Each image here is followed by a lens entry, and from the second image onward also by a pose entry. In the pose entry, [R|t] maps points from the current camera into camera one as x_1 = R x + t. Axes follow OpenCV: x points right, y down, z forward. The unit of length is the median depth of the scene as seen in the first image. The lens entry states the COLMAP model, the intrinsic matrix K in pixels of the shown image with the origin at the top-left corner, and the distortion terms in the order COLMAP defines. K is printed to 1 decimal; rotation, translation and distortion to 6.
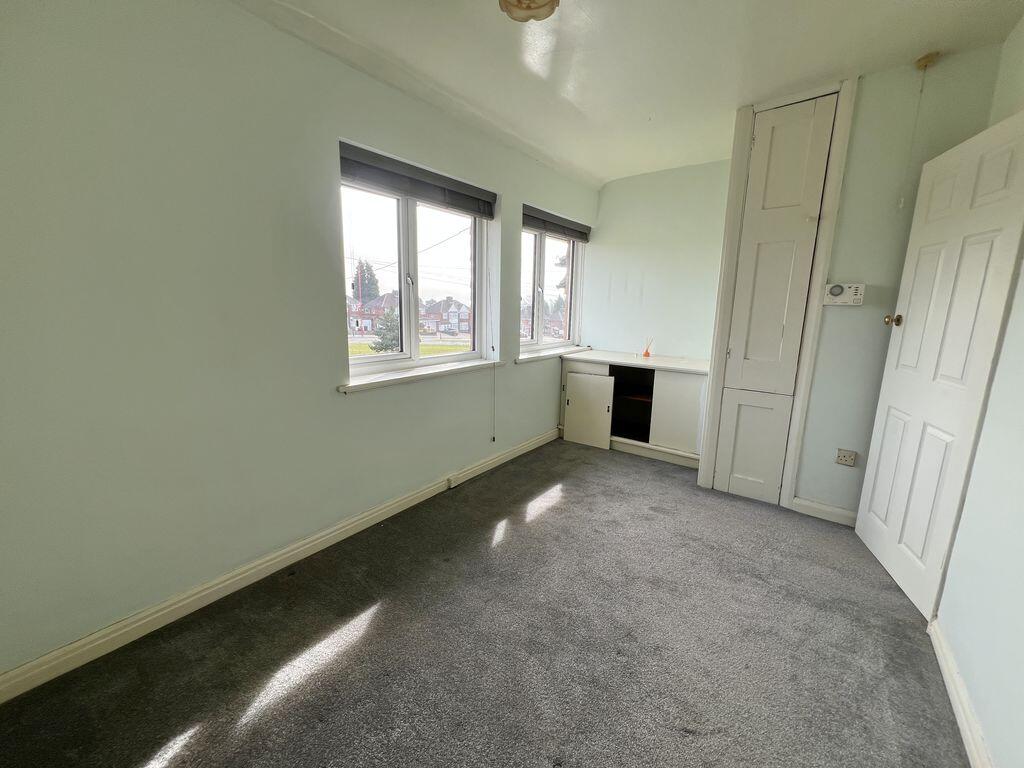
lens RADIAL K [[409.2, 0, 512.0], [0, 409.2, 383.1], [0, 0, 1]] dist [0.003977, -0.001012]
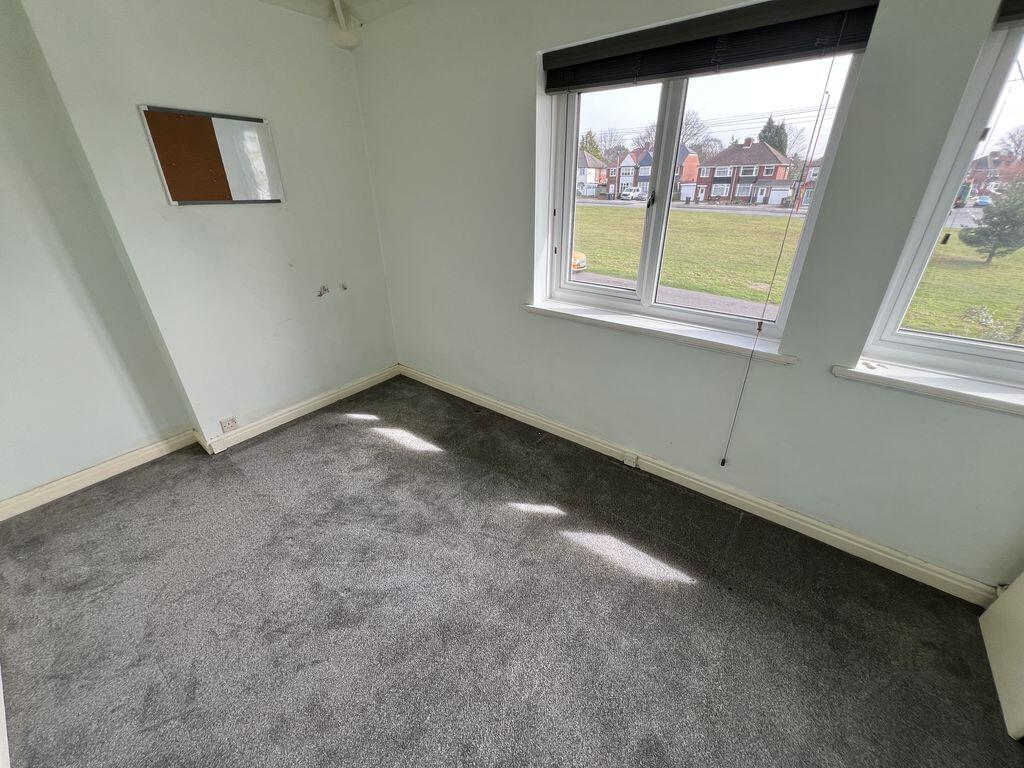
lens RADIAL K [[409.2, 0, 512.4], [0, 409.2, 382.4], [0, 0, 1]] dist [0.003977, -0.001012]
pose [[-0.018143, 0.429755, -0.902763, 0.572240], [-0.178462, 0.887020, 0.425848, -0.221155], [0.983780, 0.168835, 0.060601, 0.726277]]
